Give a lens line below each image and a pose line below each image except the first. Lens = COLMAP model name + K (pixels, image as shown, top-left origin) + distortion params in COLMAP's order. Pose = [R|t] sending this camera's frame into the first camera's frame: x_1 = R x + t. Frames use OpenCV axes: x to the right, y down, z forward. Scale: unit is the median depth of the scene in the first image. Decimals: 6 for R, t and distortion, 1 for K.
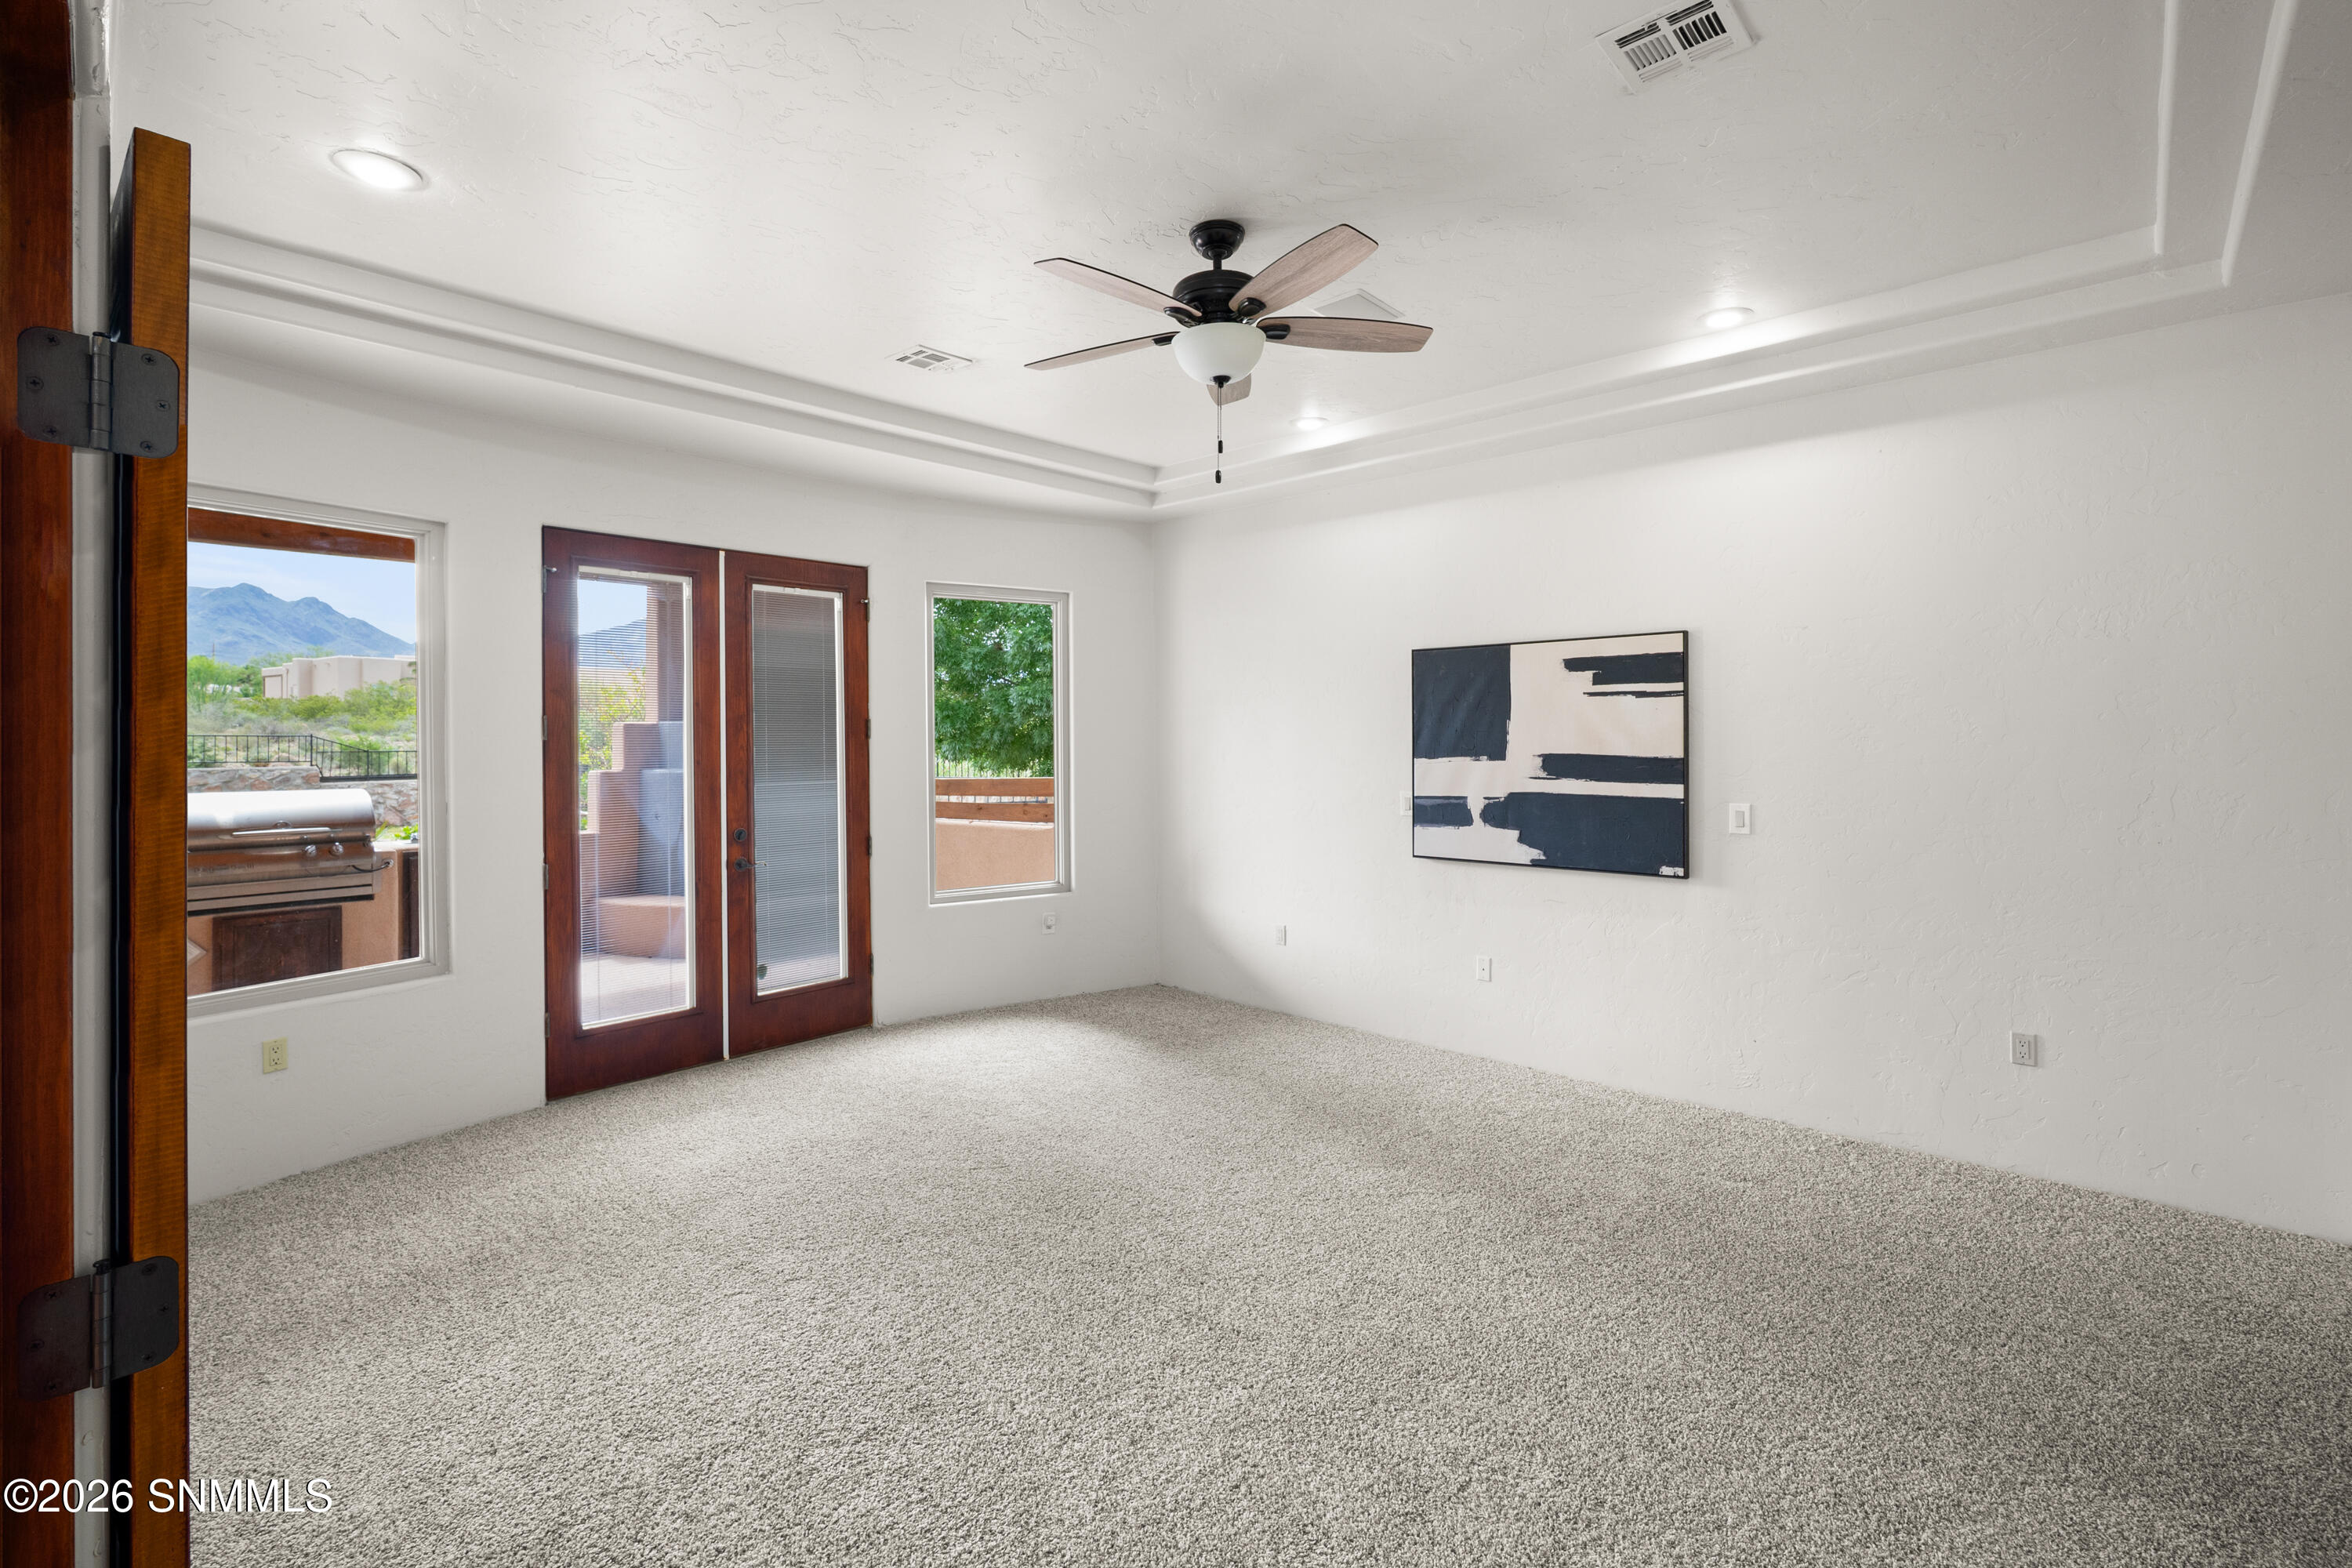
lens RADIAL K [[1037.3, 0, 1203.1], [0, 1037.3, 741.6], [0, 0, 1]] dist [-0.007762, 0.001217]
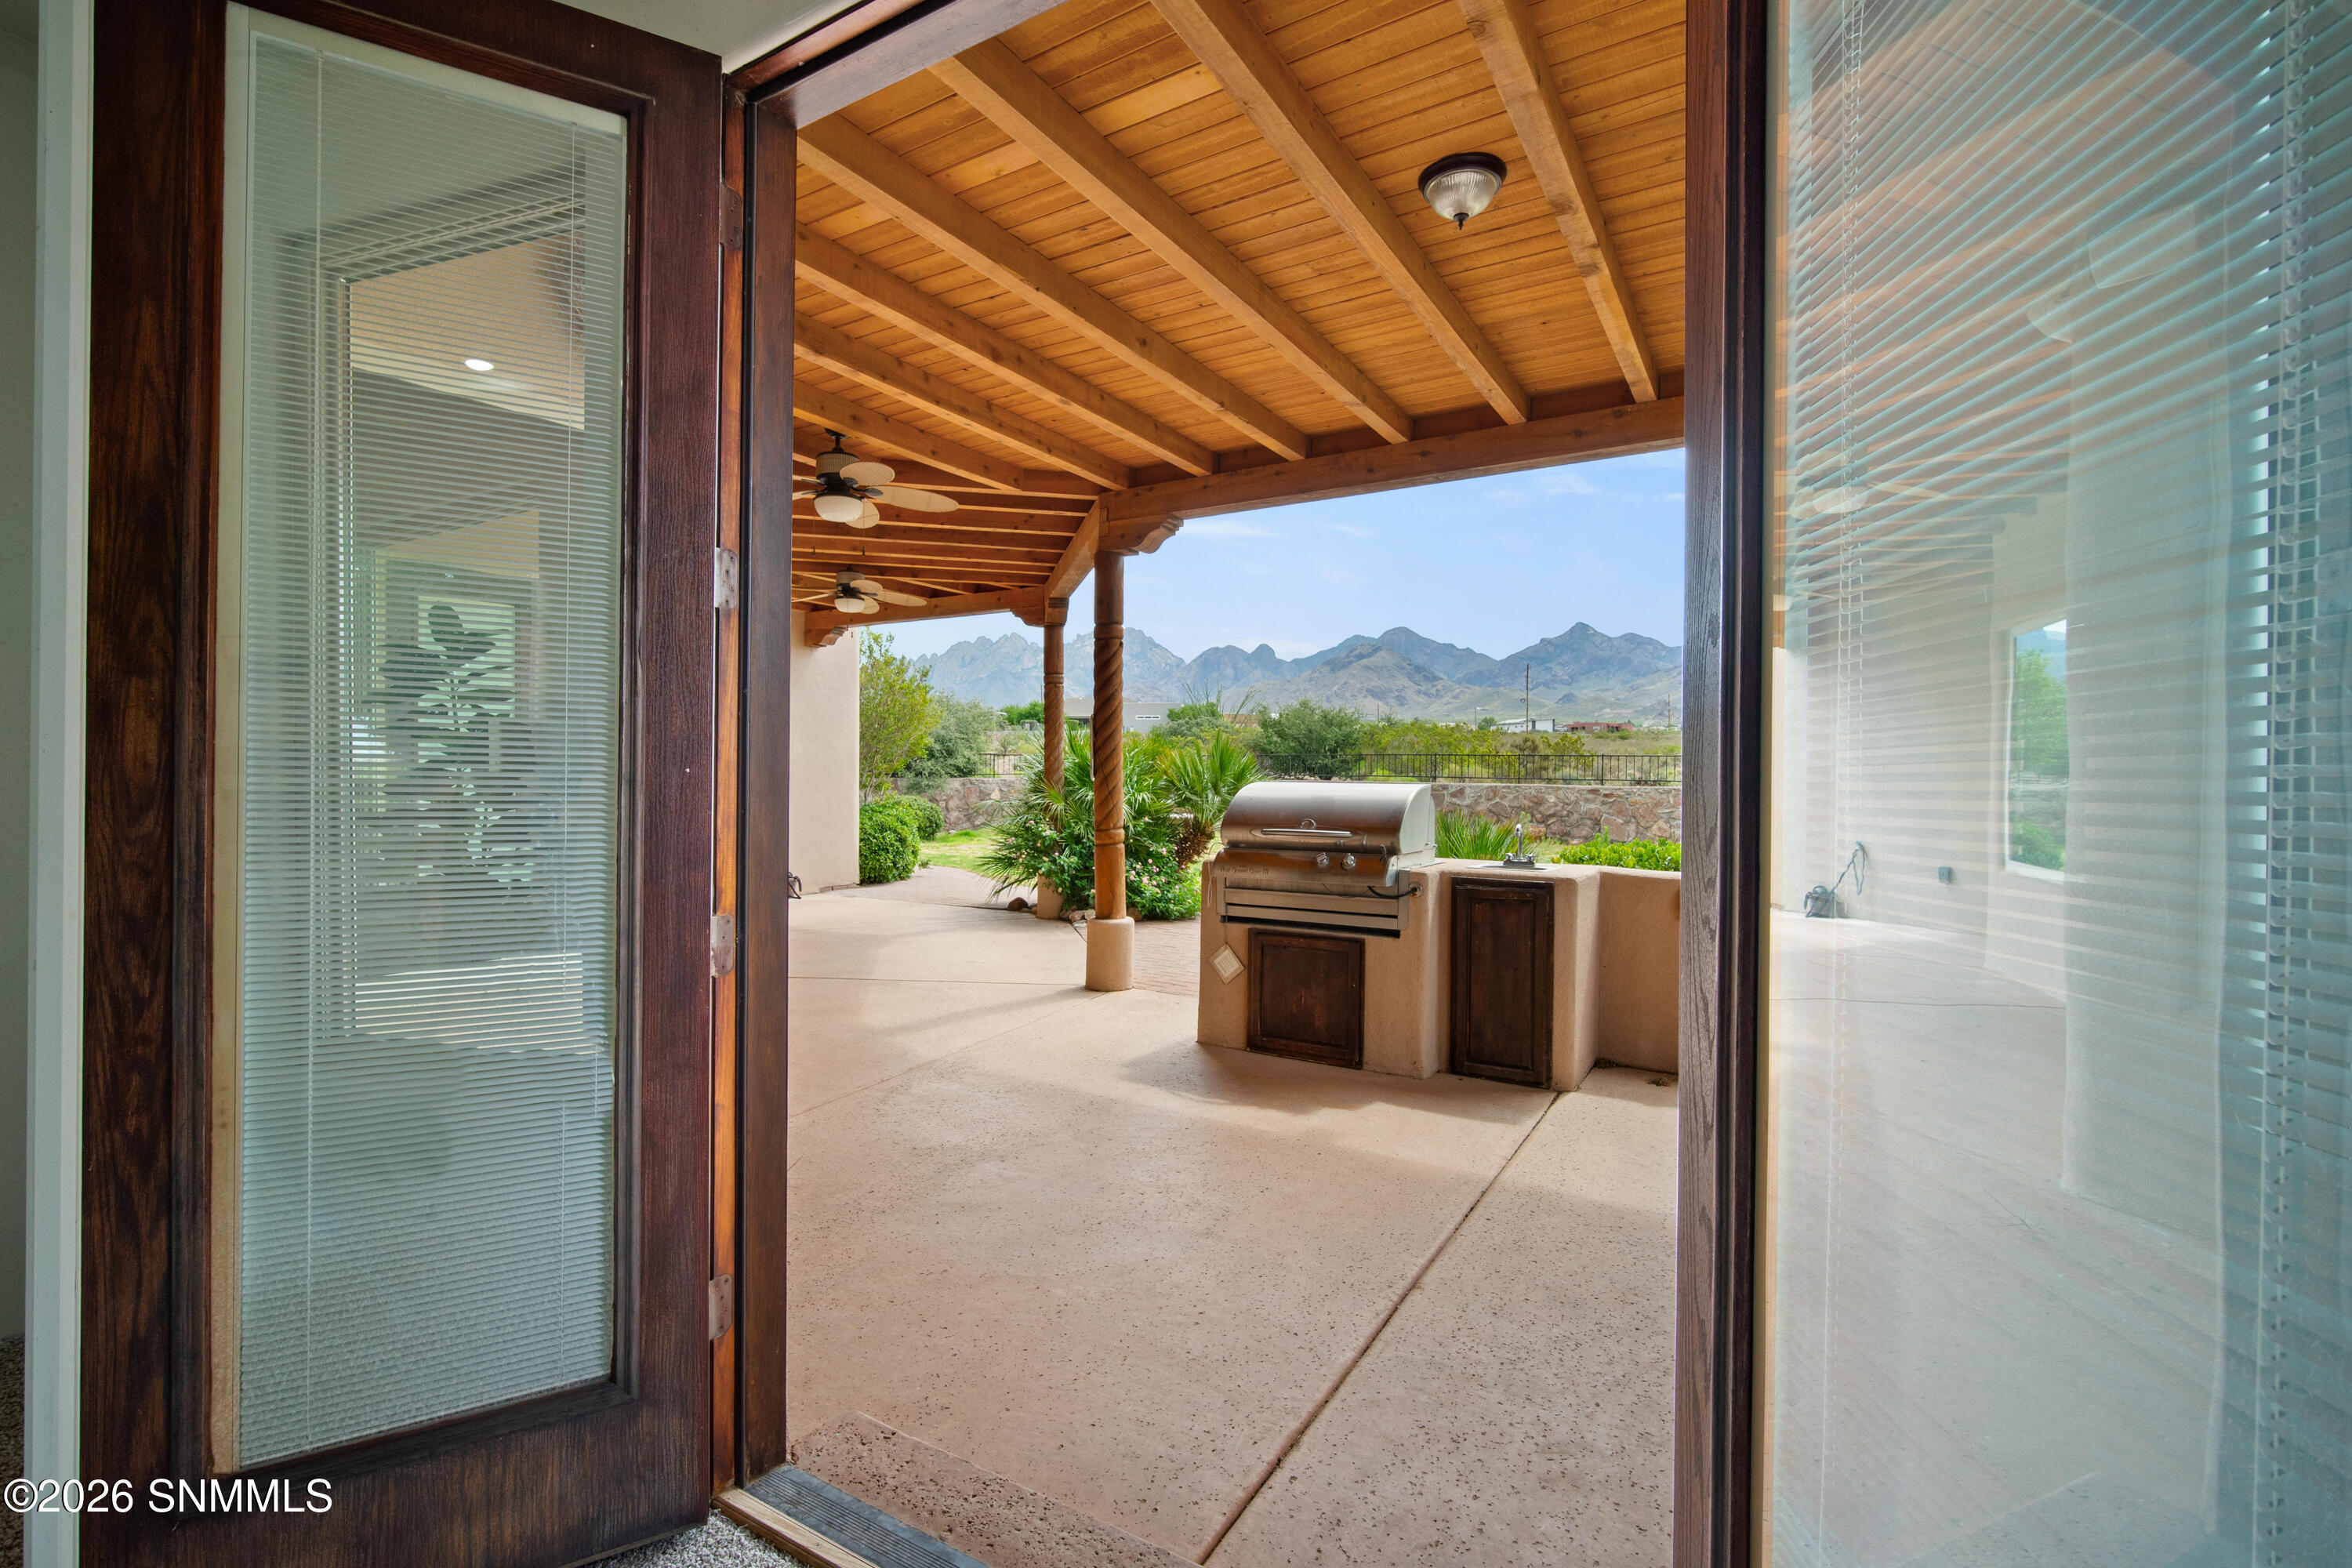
lens RADIAL K [[1037.3, 0, 1180.0], [0, 1037.3, 785.1], [0, 0, 1]] dist [-0.007762, 0.001217]
pose [[0.189956, 0.014873, -0.981680, -0.179263], [-0.008920, 0.999870, 0.013423, 0.053118], [0.981752, 0.006206, 0.190063, 0.969470]]
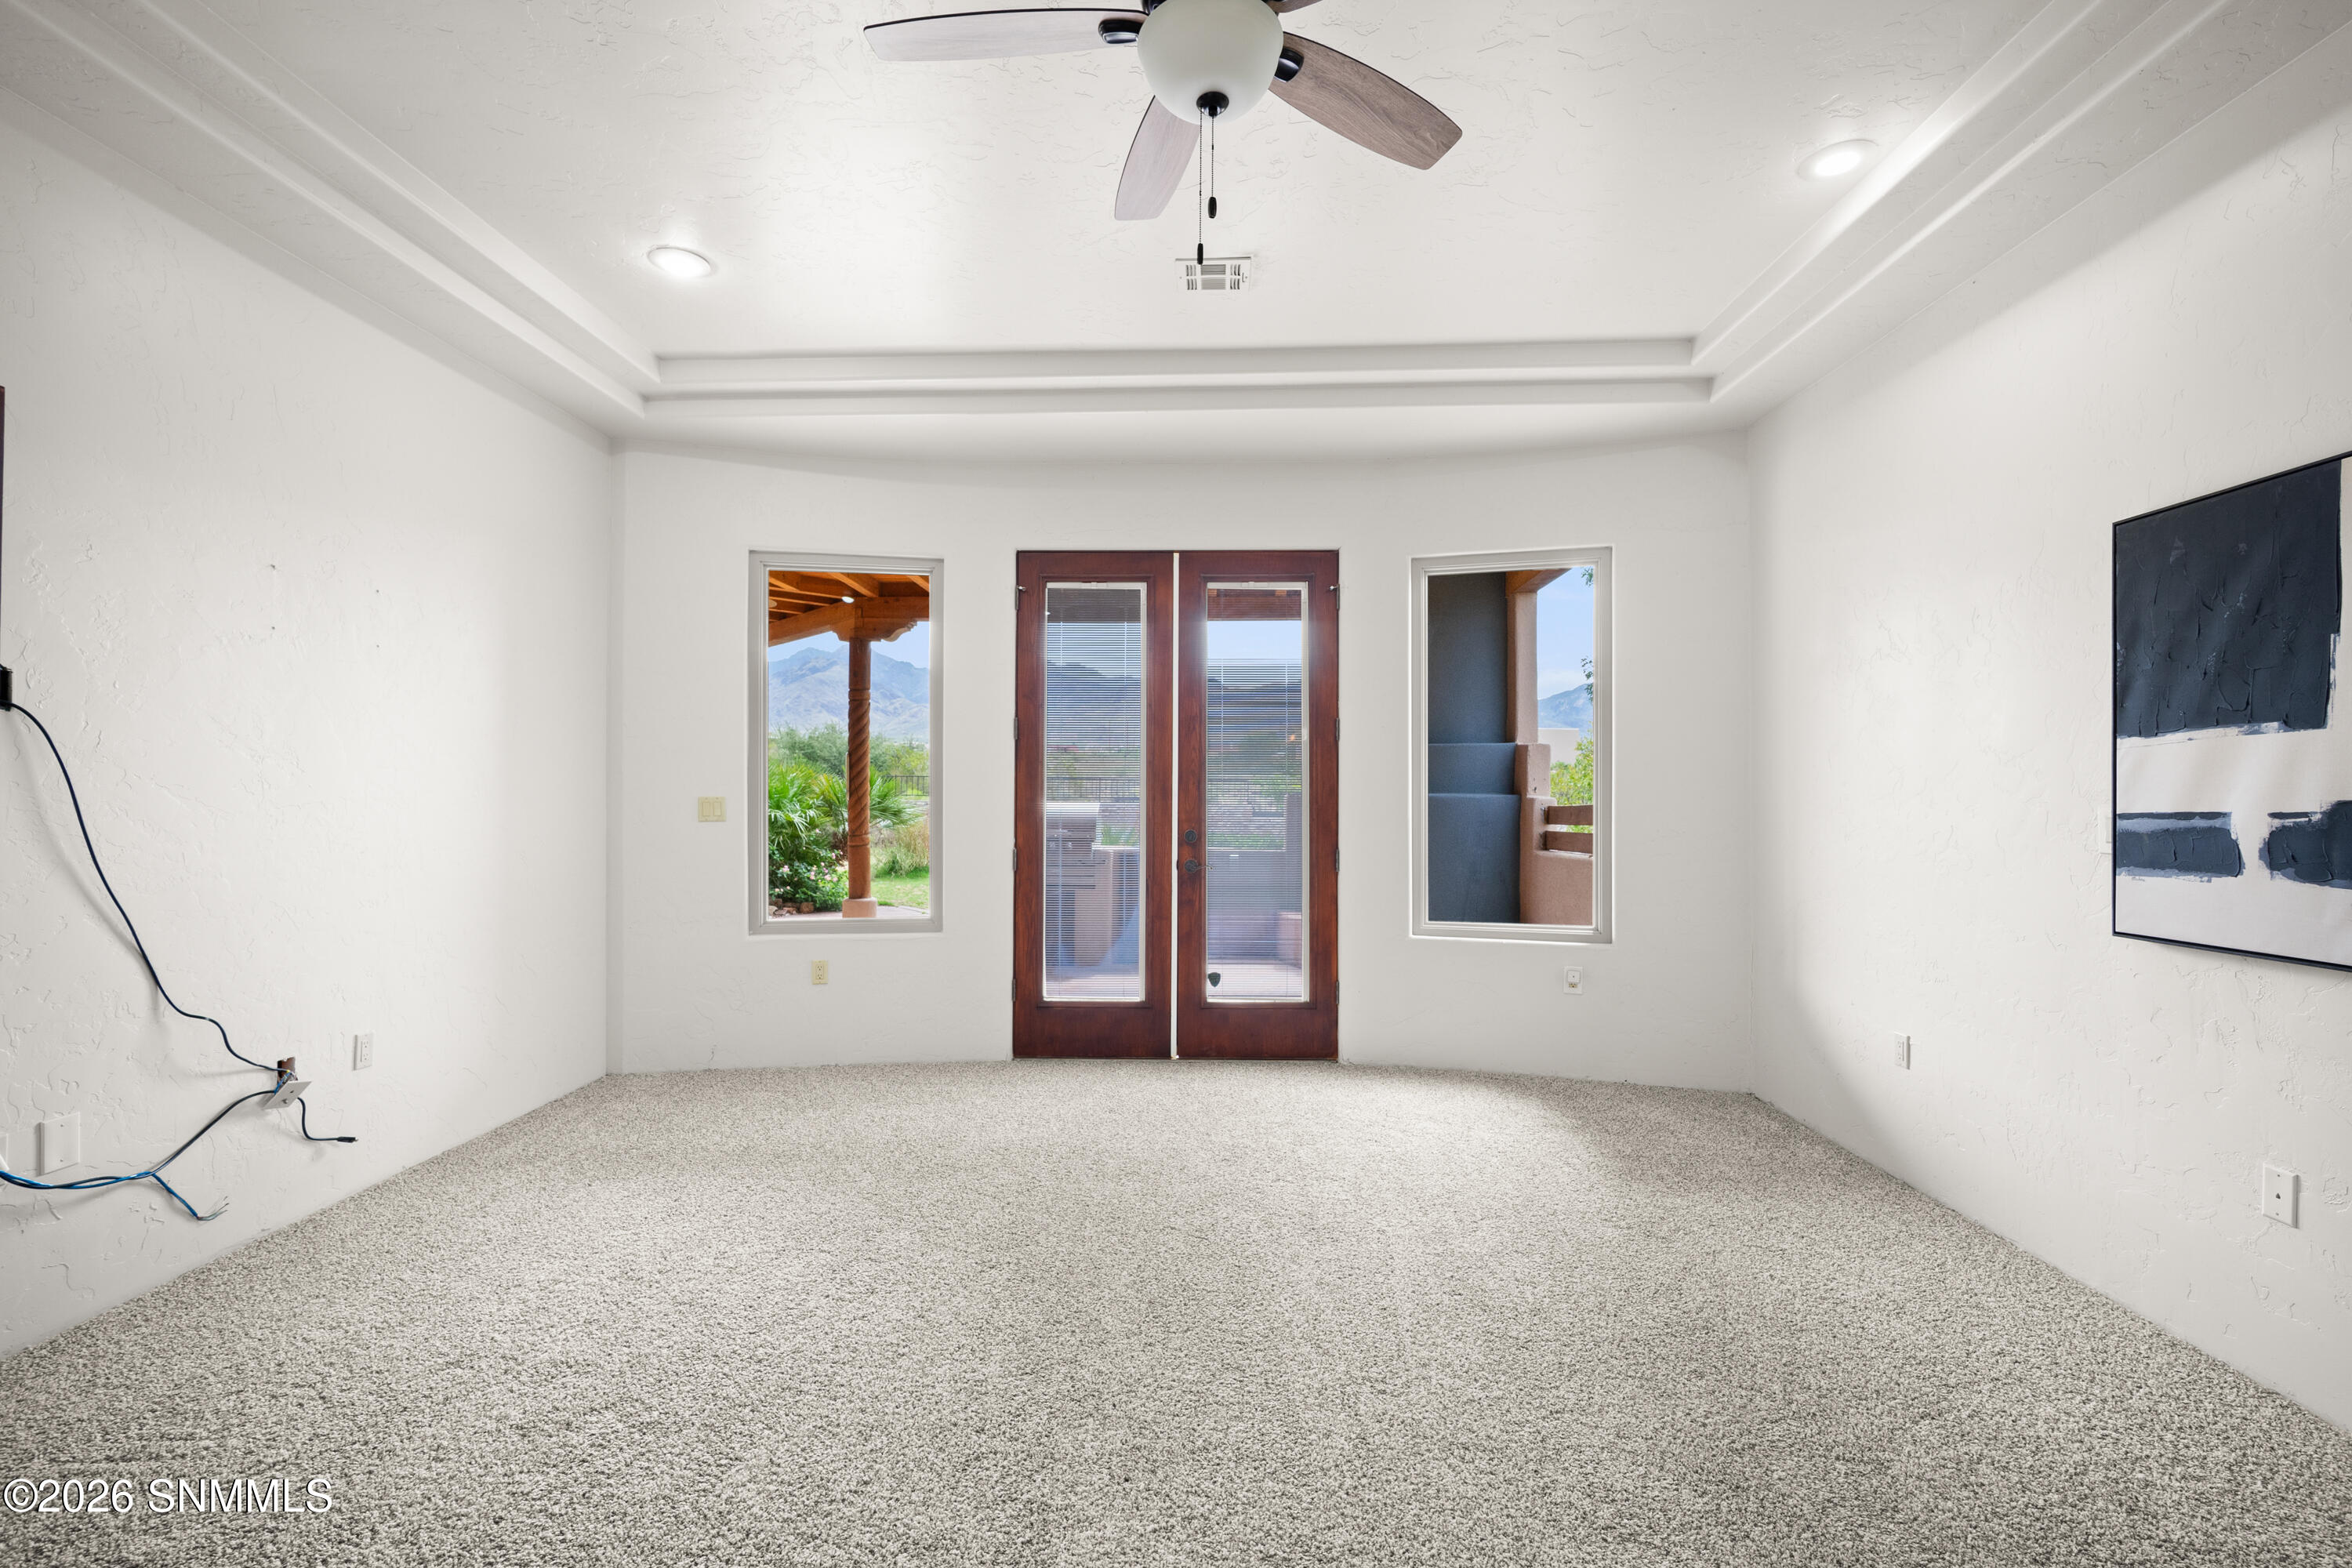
lens RADIAL K [[1037.3, 0, 1179.3], [0, 1037.3, 796.2], [0, 0, 1]] dist [-0.007762, 0.001217]
pose [[0.646447, 0.007494, -0.762922, 0.308290], [-0.009572, 0.999953, 0.001711, 0.050374], [0.762899, 0.006196, 0.646488, 0.351787]]
